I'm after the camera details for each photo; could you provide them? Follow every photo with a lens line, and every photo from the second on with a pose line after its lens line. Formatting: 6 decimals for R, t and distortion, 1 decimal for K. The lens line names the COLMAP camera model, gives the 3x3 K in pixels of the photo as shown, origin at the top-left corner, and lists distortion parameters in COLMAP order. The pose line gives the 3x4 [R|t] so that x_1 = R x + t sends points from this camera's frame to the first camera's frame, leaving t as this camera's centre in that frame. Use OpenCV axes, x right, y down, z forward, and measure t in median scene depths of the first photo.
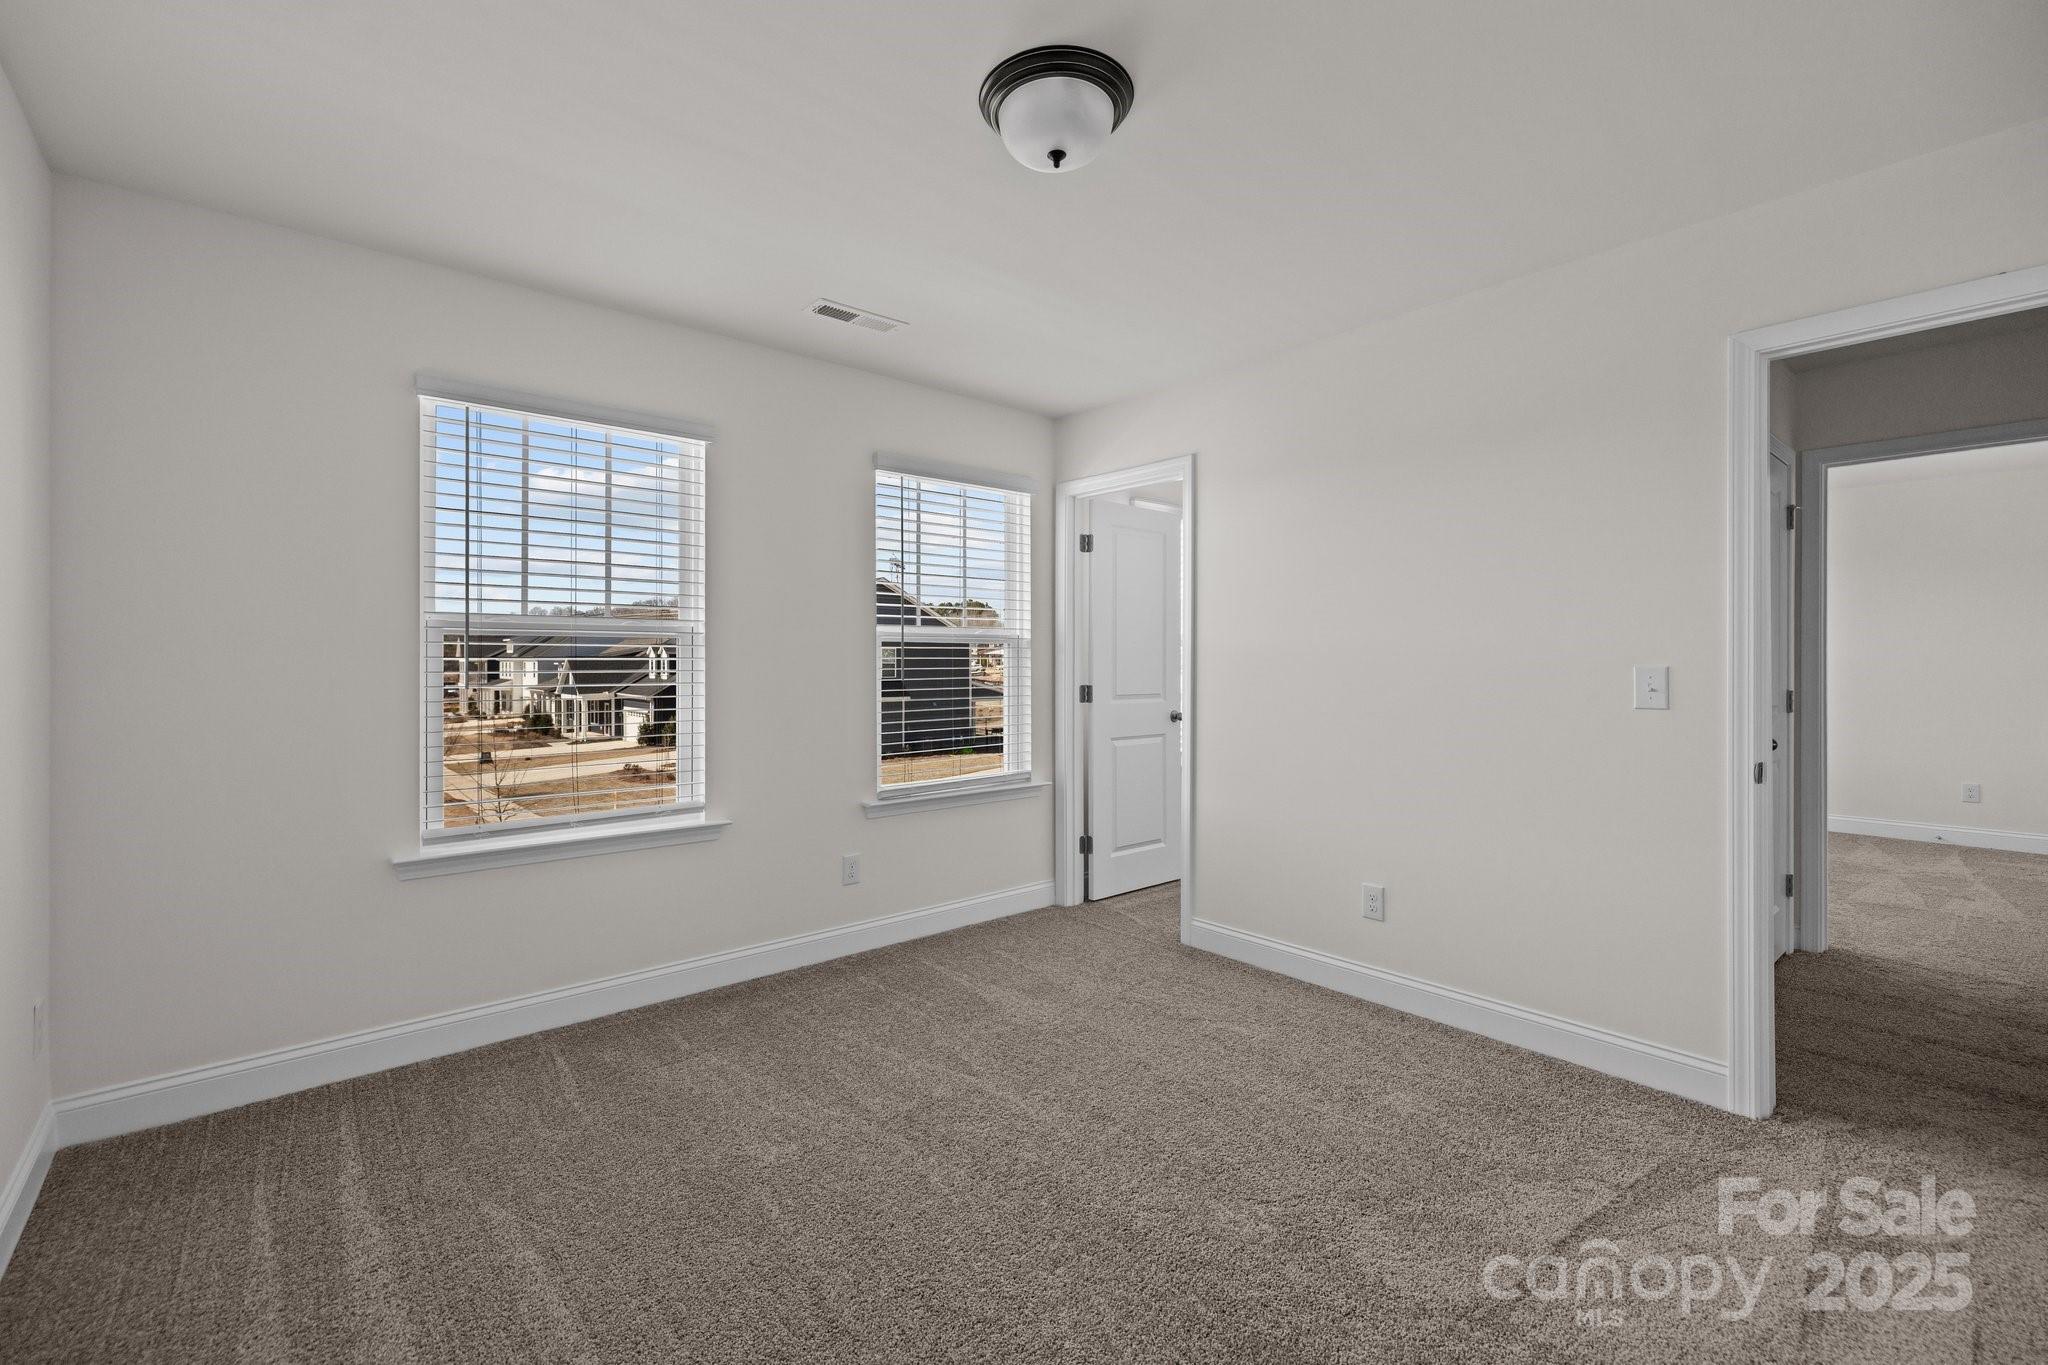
lens RADIAL K [[861.5, 0, 1021.0], [0, 861.5, 656.8], [0, 0, 1]] dist [0.001394, -0.000028]
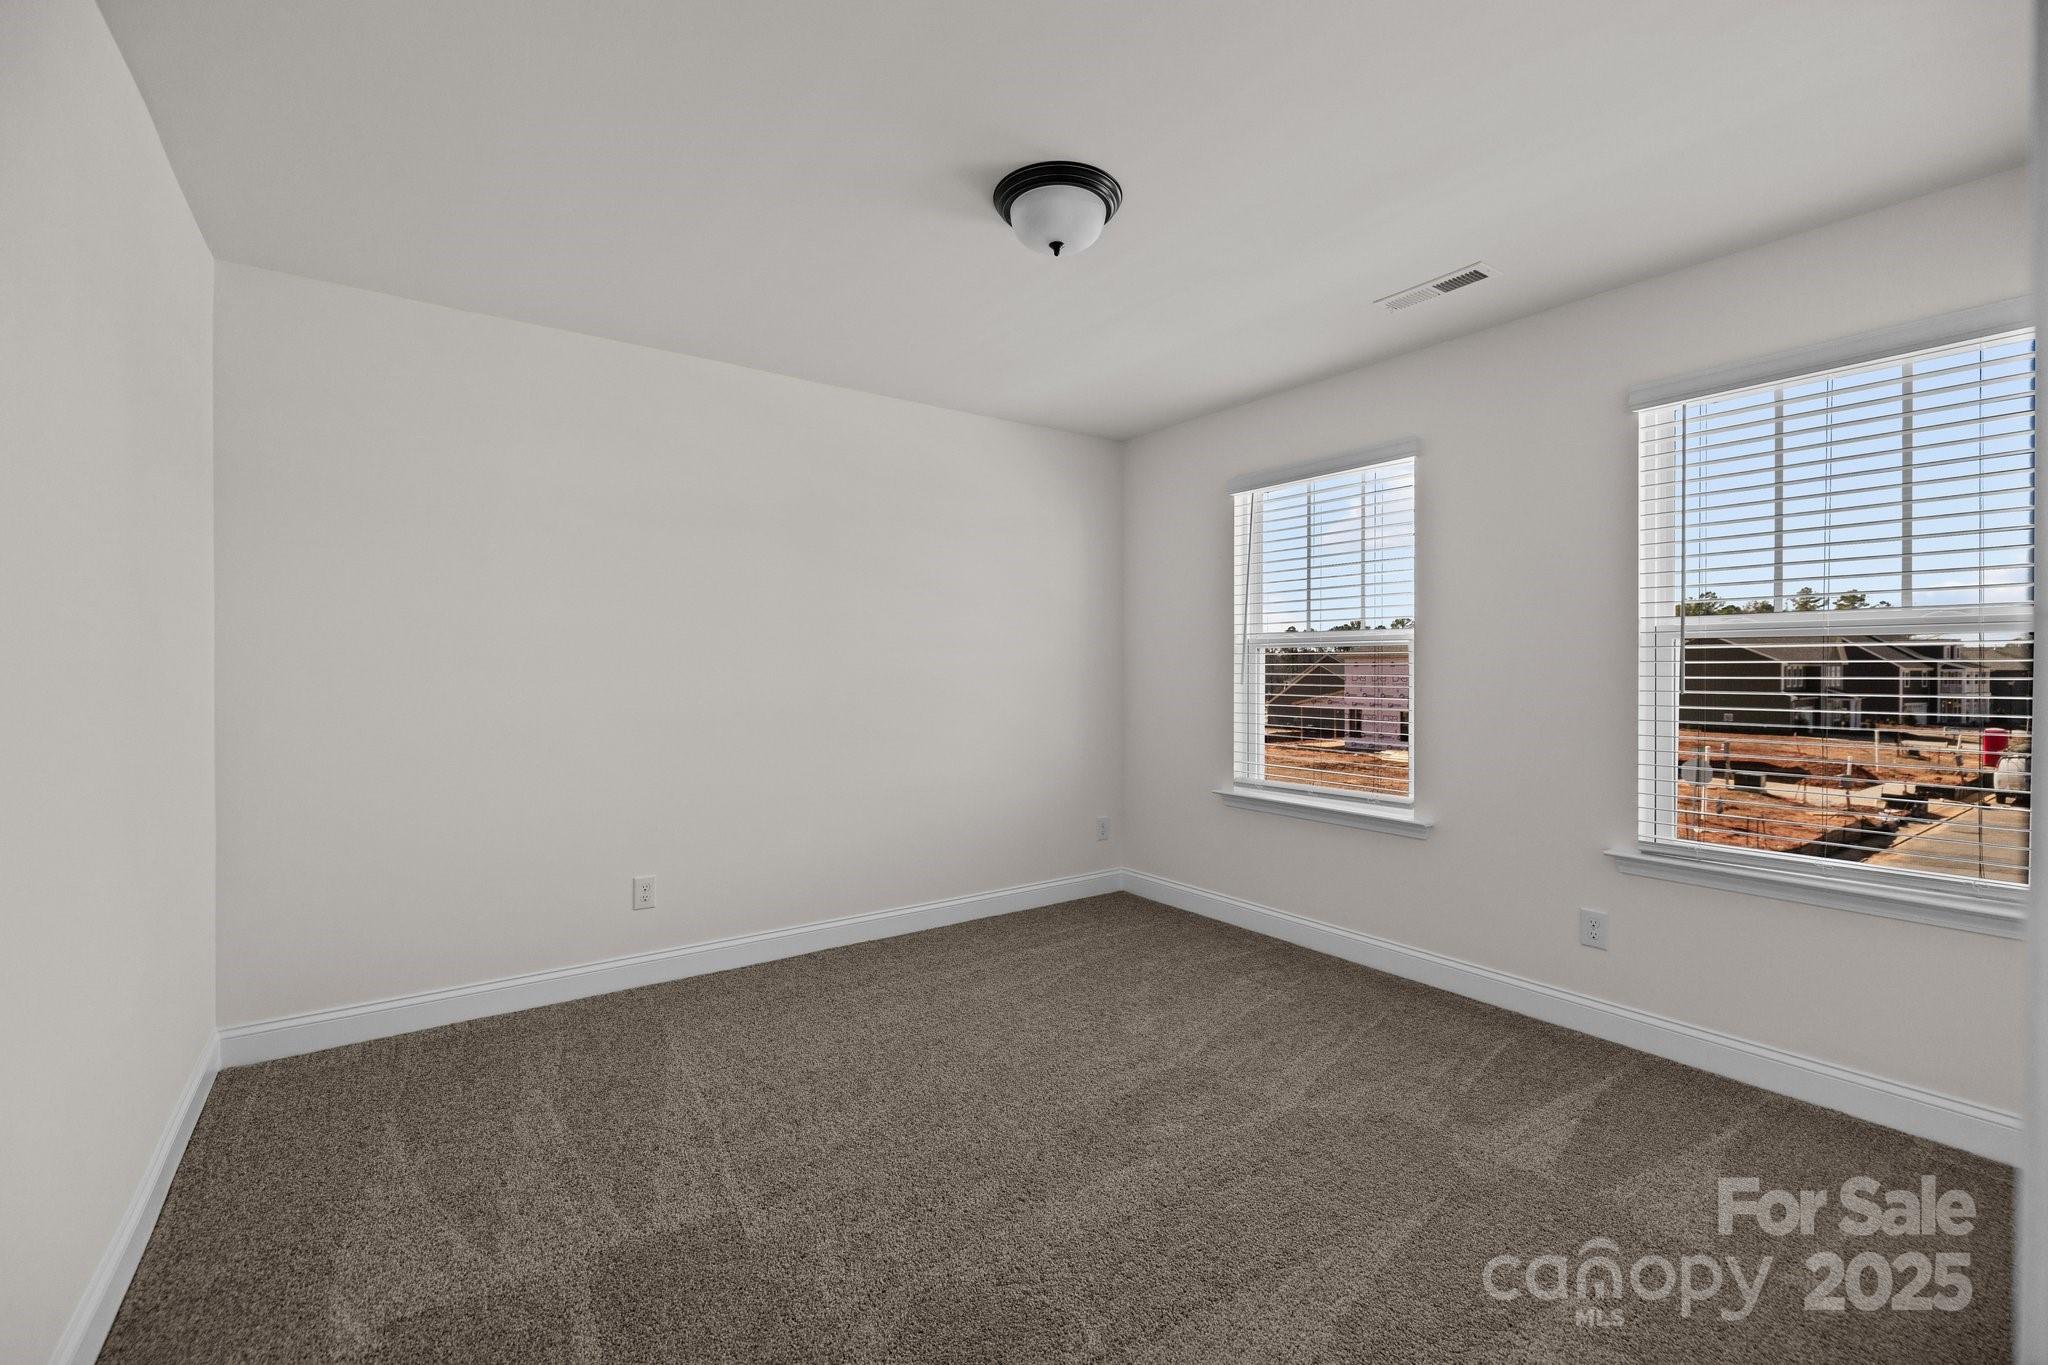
lens RADIAL K [[861.5, 0, 1021.0], [0, 861.5, 656.8], [0, 0, 1]] dist [0.001394, -0.000028]
pose [[-0.078929, -0.010157, -0.996829, 0.663483], [0.006594, 0.999921, -0.010711, 0.001368], [0.996858, -0.007418, -0.078855, 0.561360]]
